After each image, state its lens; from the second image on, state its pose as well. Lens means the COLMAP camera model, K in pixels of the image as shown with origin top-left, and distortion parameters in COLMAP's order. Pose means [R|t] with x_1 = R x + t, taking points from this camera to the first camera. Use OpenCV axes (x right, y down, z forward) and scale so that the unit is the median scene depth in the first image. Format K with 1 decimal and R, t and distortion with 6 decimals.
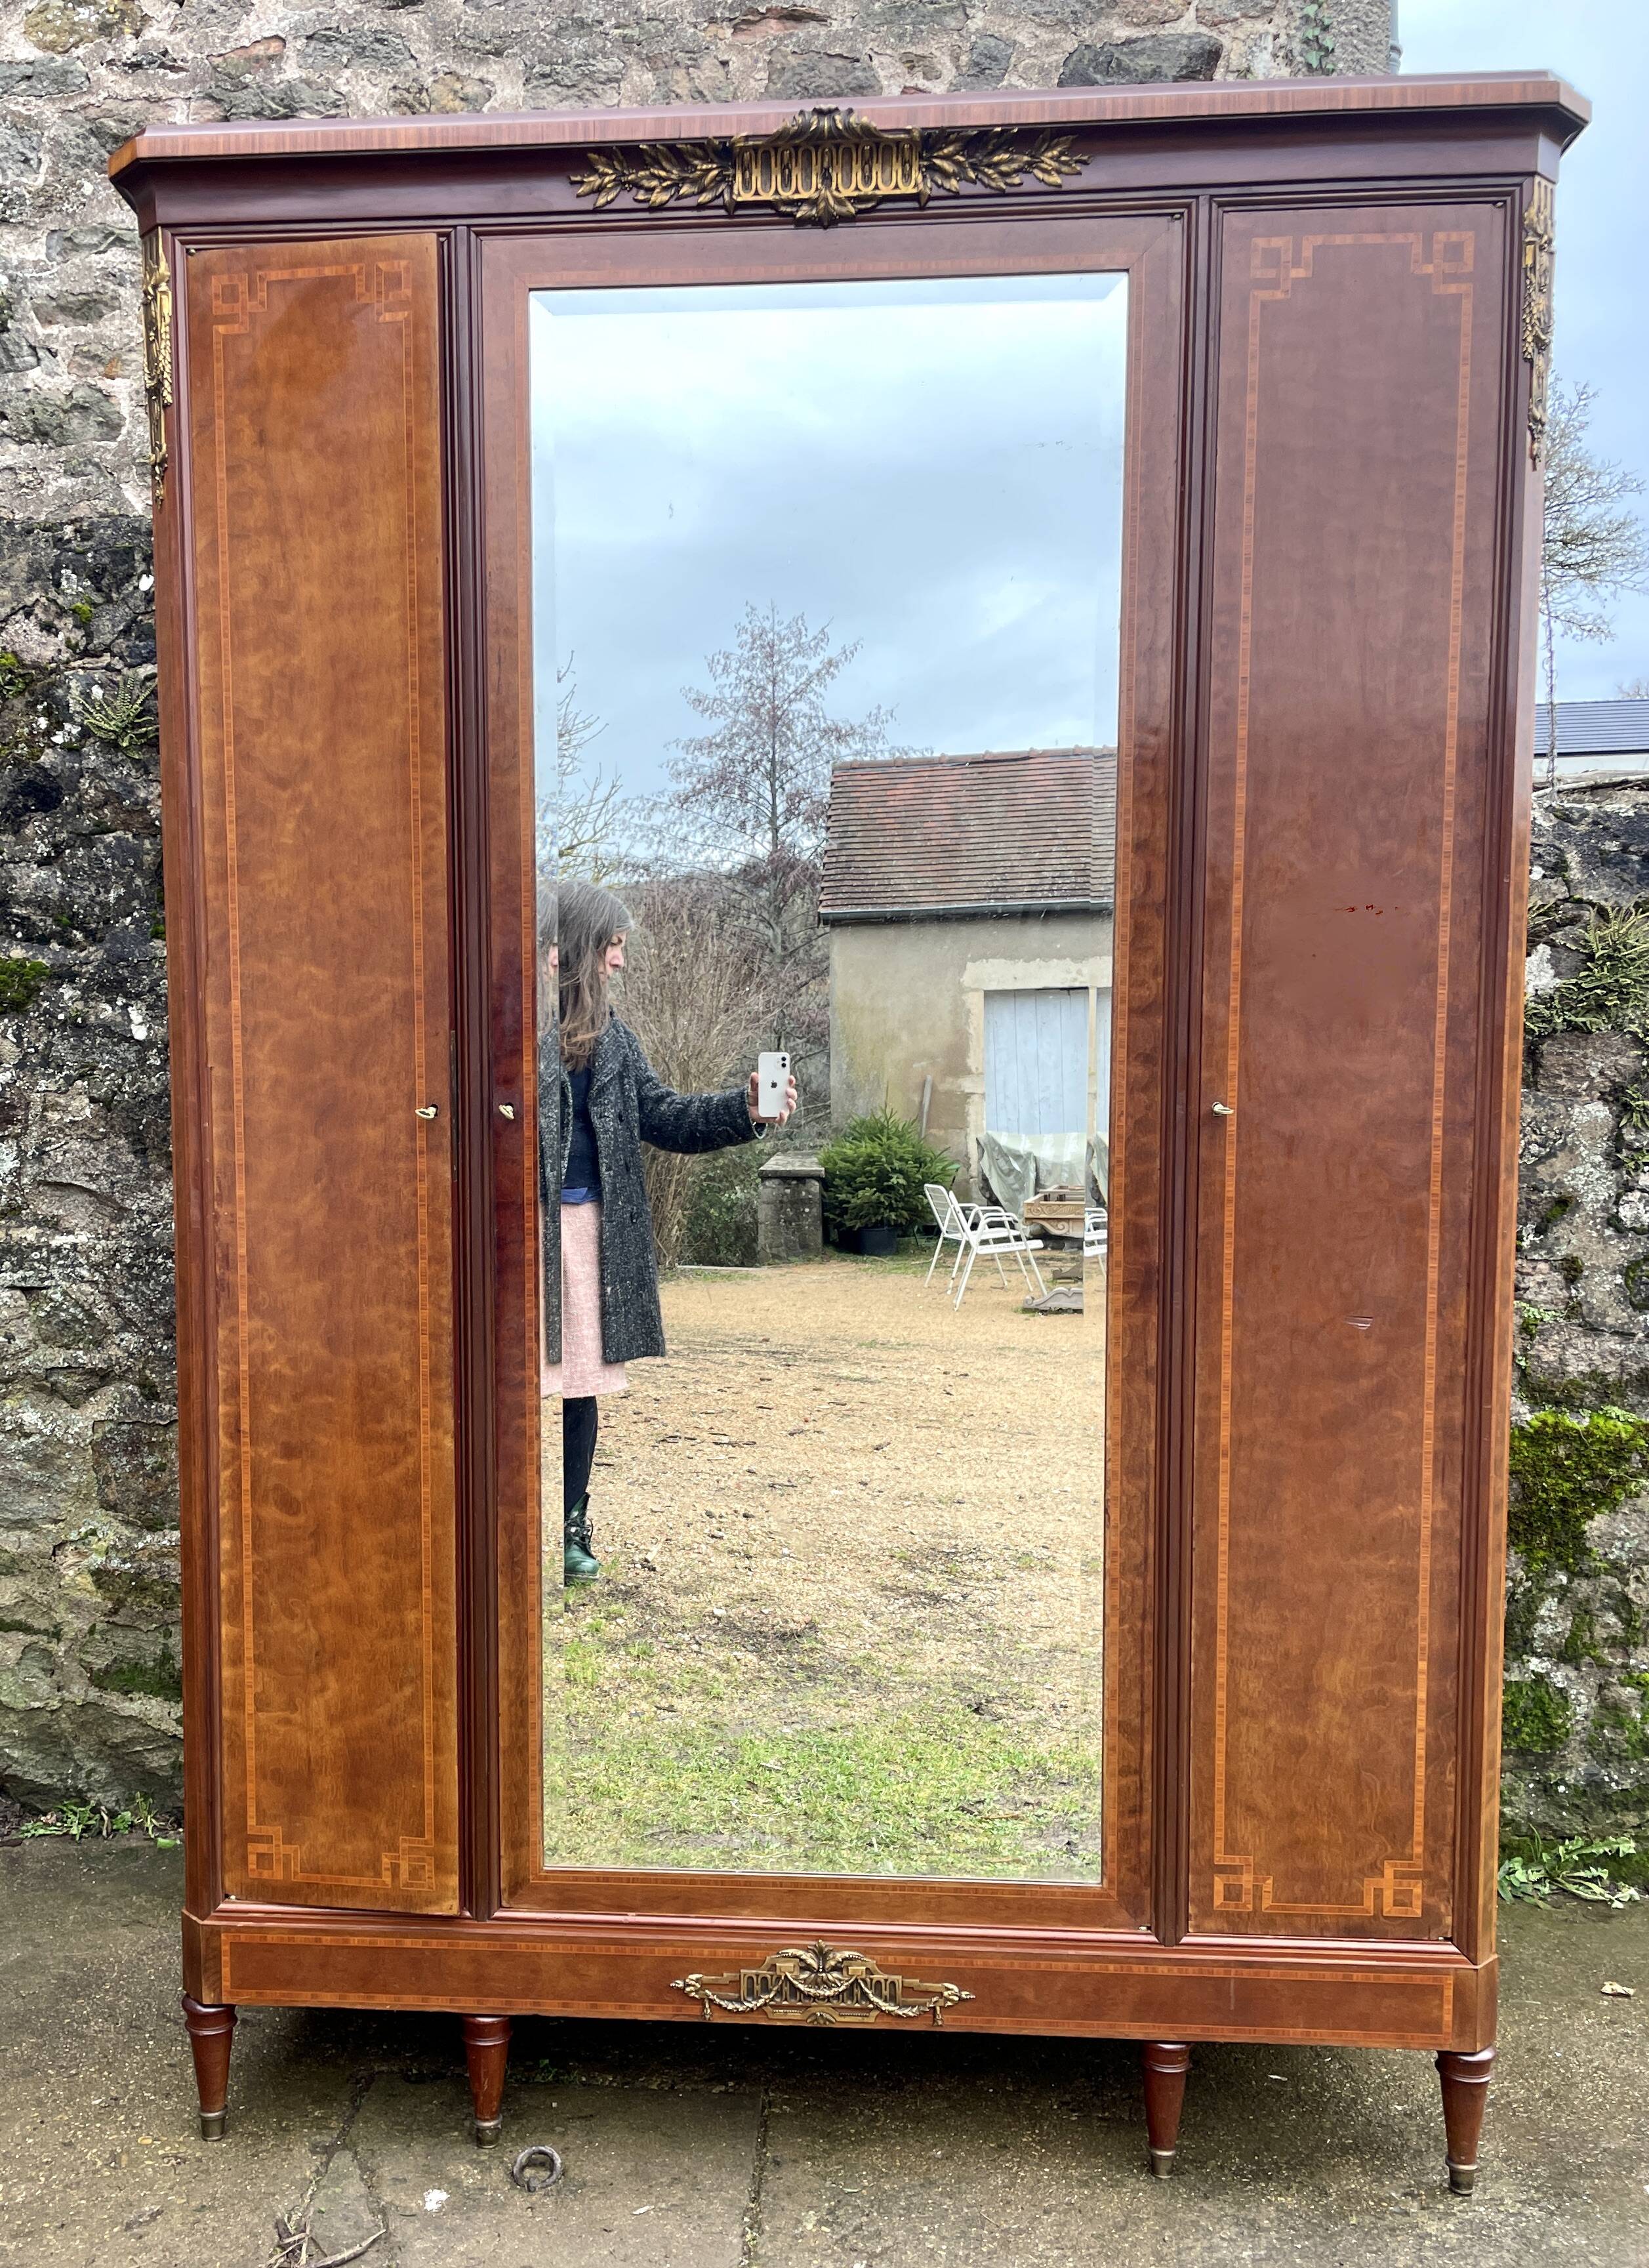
lens RADIAL K [[2031.1, 0, 639.2], [0, 2031.1, 1234.2], [0, 0, 1]] dist [0.088178, -0.116878]
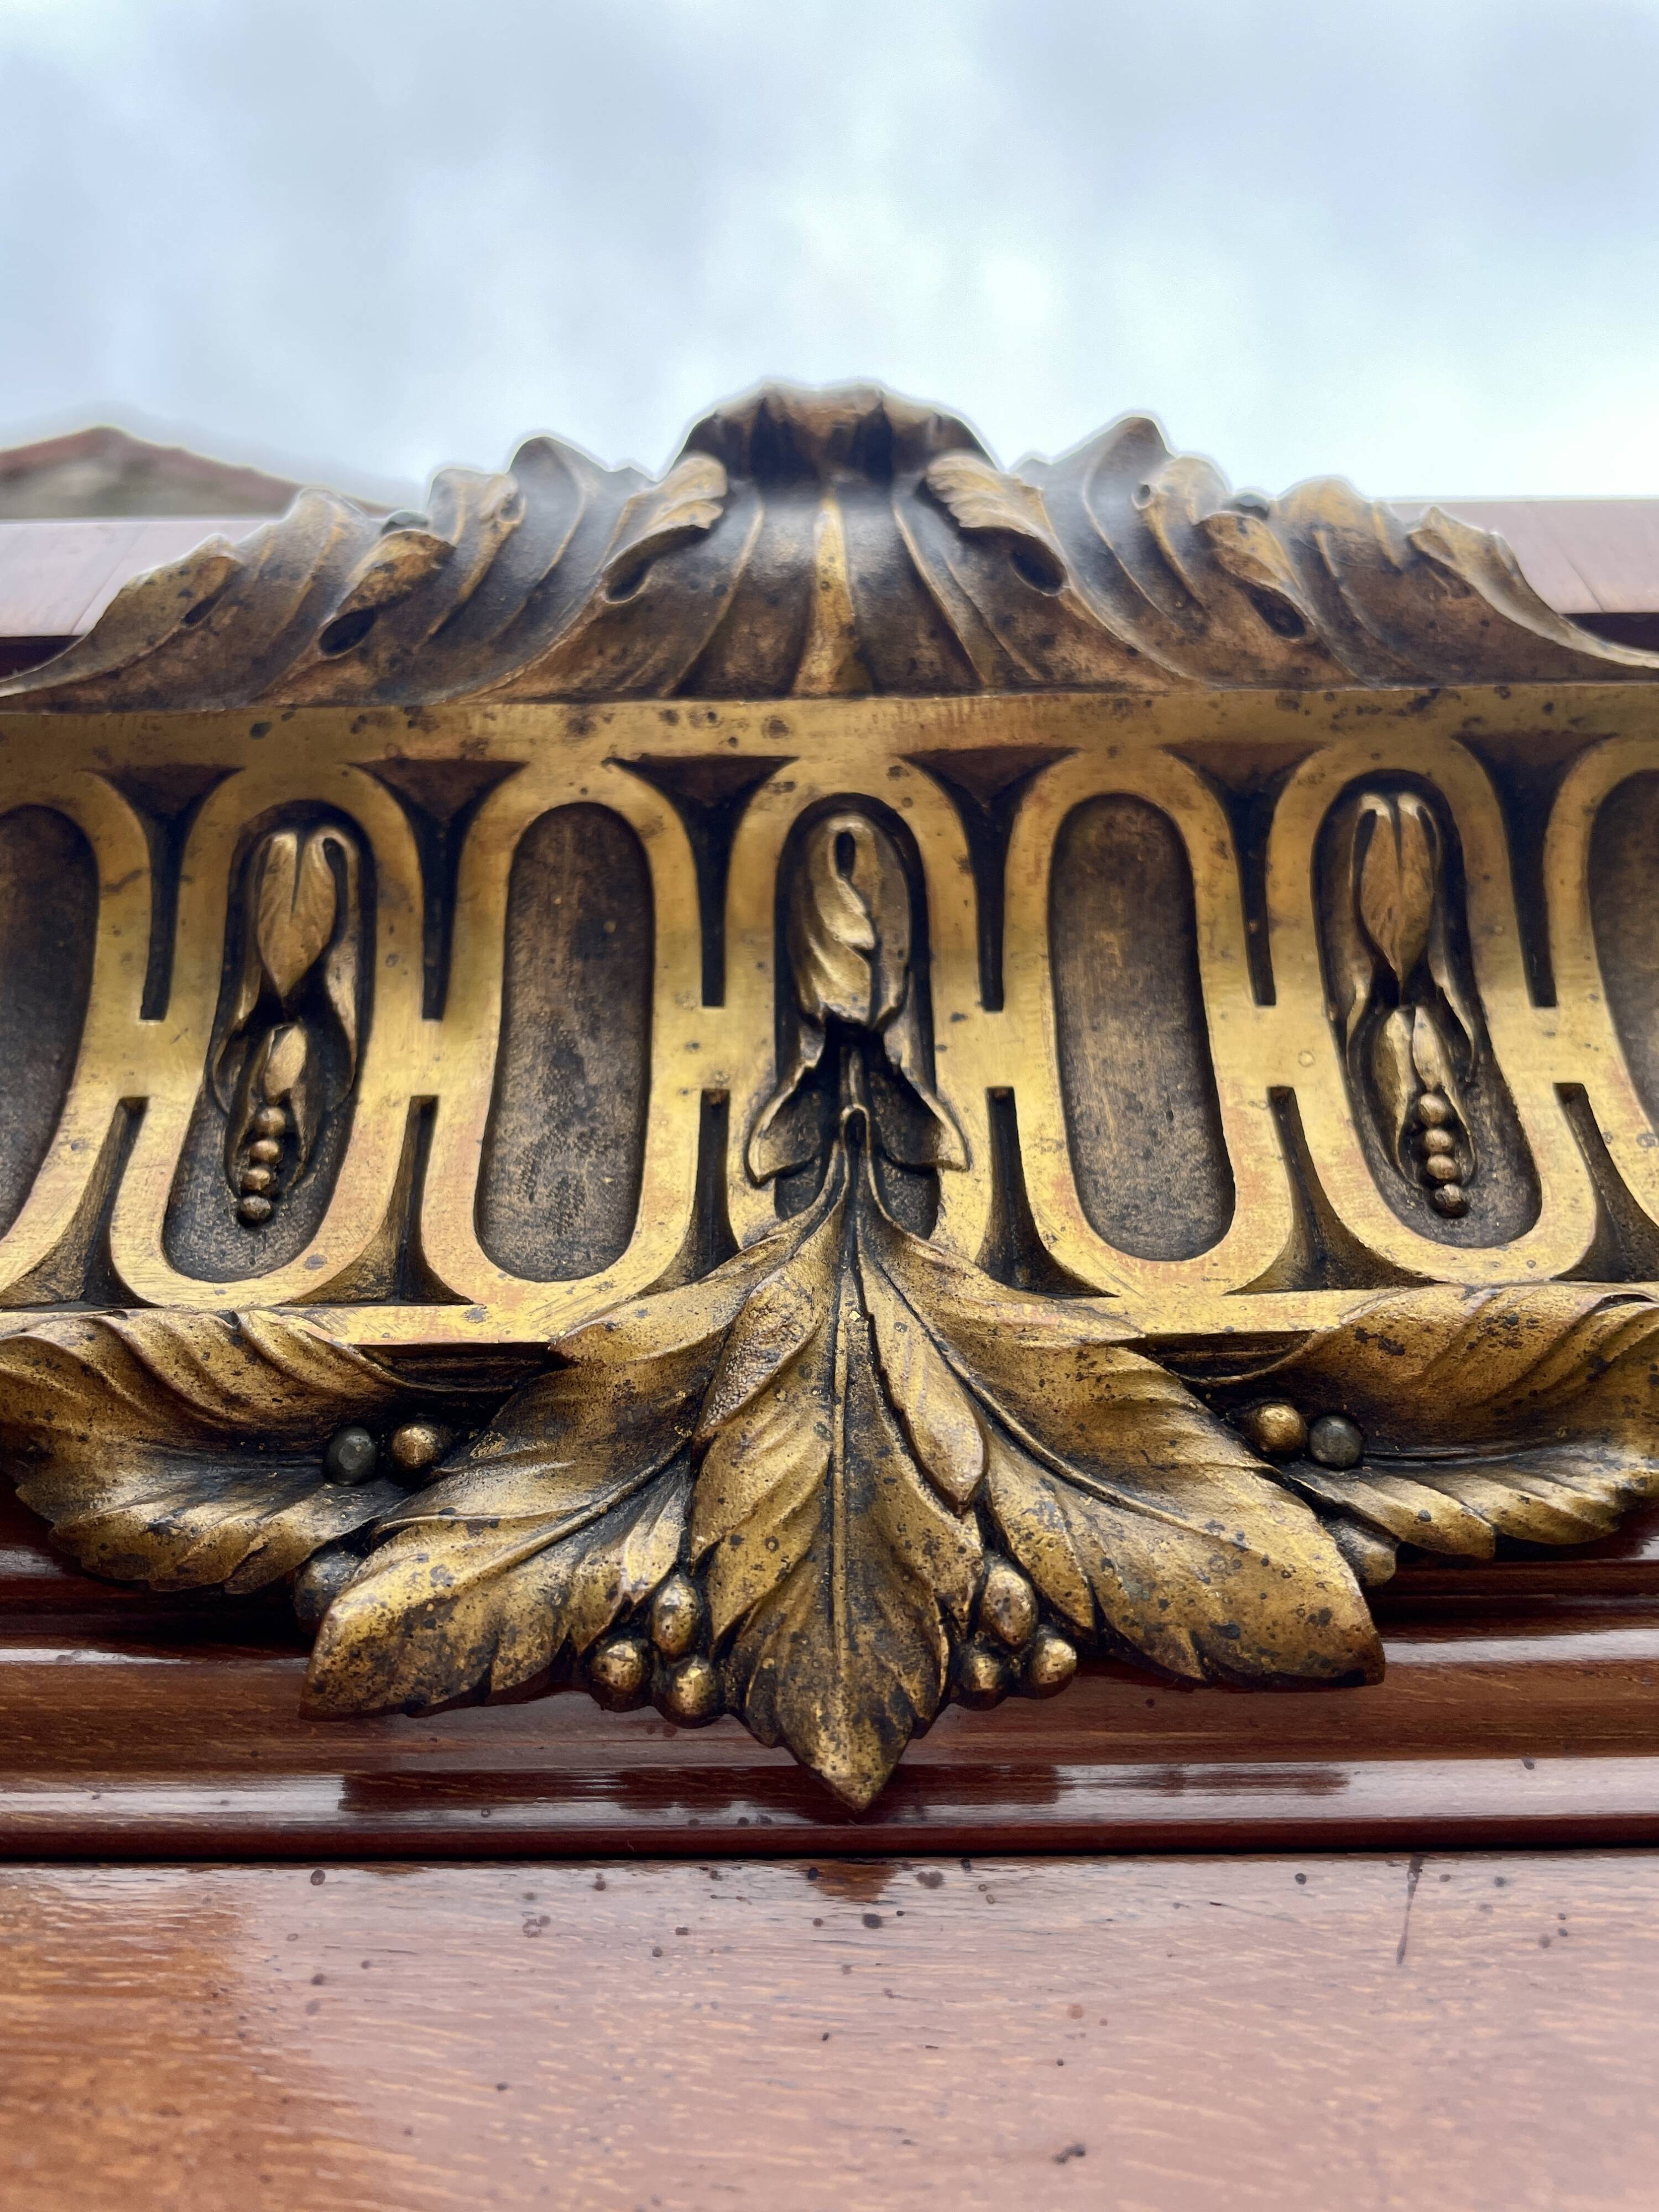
lens RADIAL K [[1745.5, 0, 829.5], [0, 1745.5, 1106.0], [0, 0, 1]] dist [0.091612, -0.122395]
pose [[0.997954, 0.047303, 0.043020, 0.081585], [0.002765, 0.640256, -0.768157, -0.435972], [-0.063880, 0.766704, 0.638815, 0.896267]]
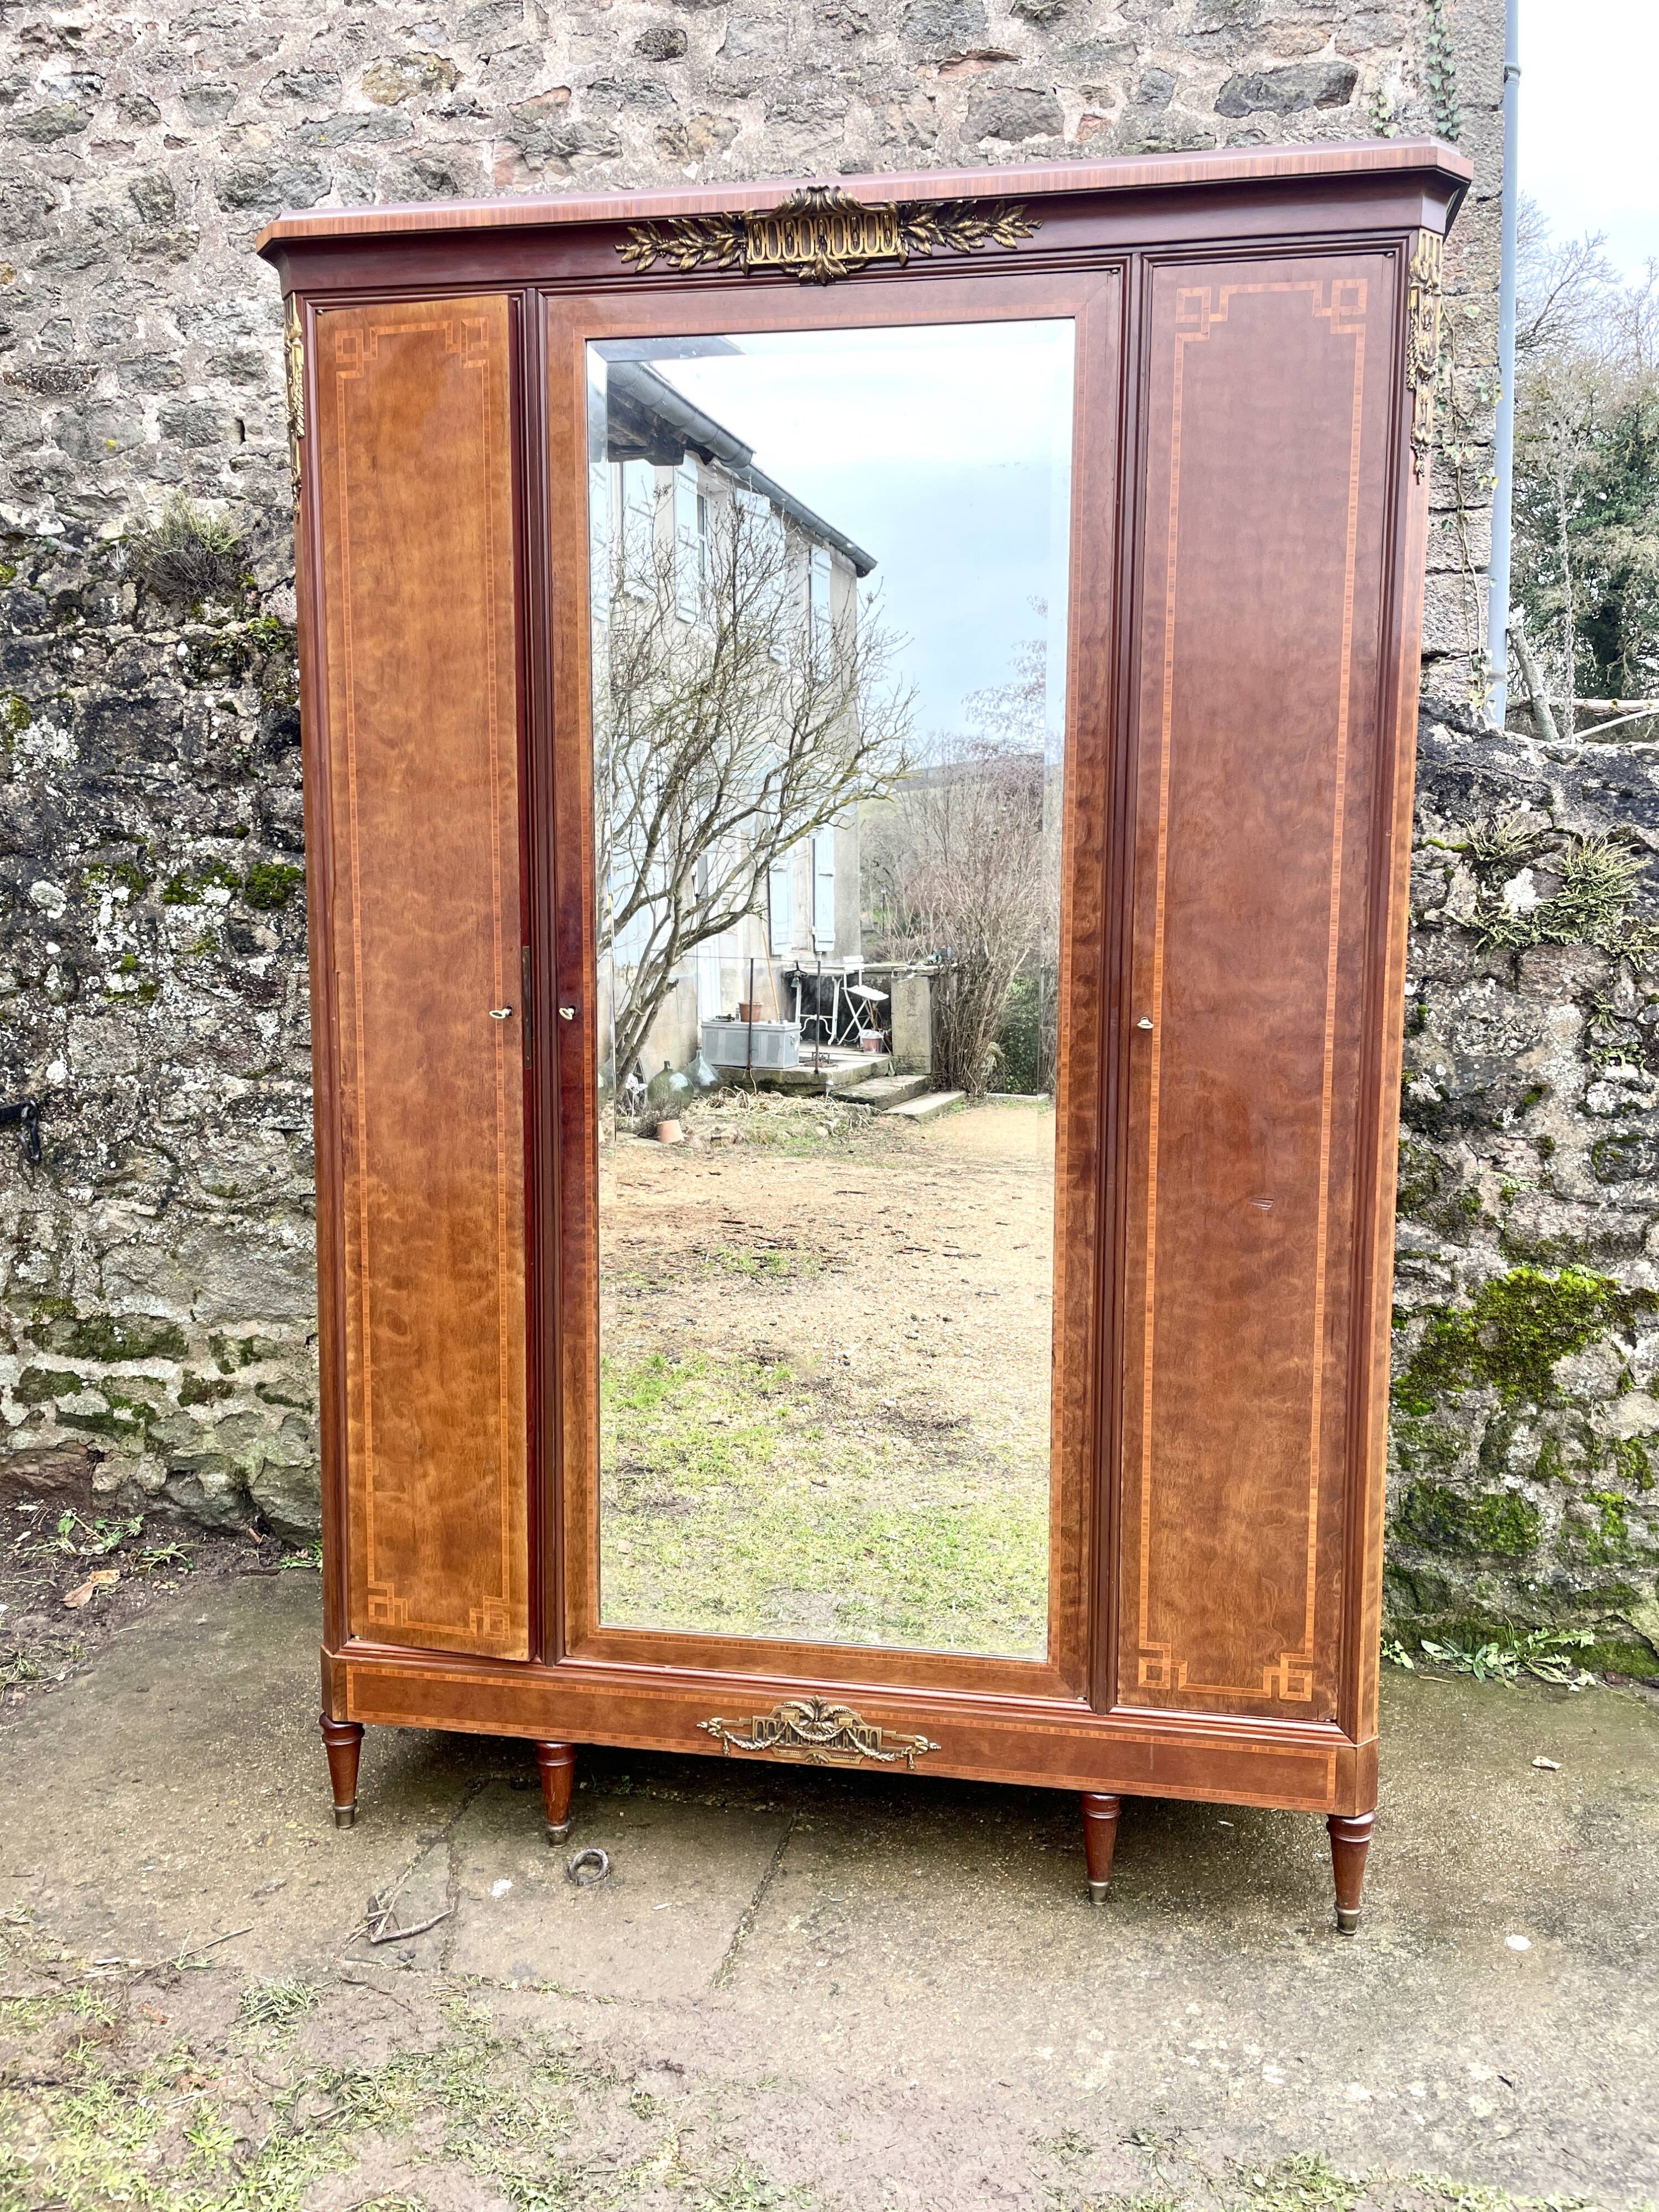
lens RADIAL K [[1699.2, 0, 851.7], [0, 1699.2, 1089.7], [0, 0, 1]] dist [0.086020, -0.113771]
pose [[0.996008, 0.020265, -0.086930, 0.191185], [-0.018393, 0.999583, 0.022274, -0.039478], [0.087345, -0.020586, 0.995965, -0.007818]]
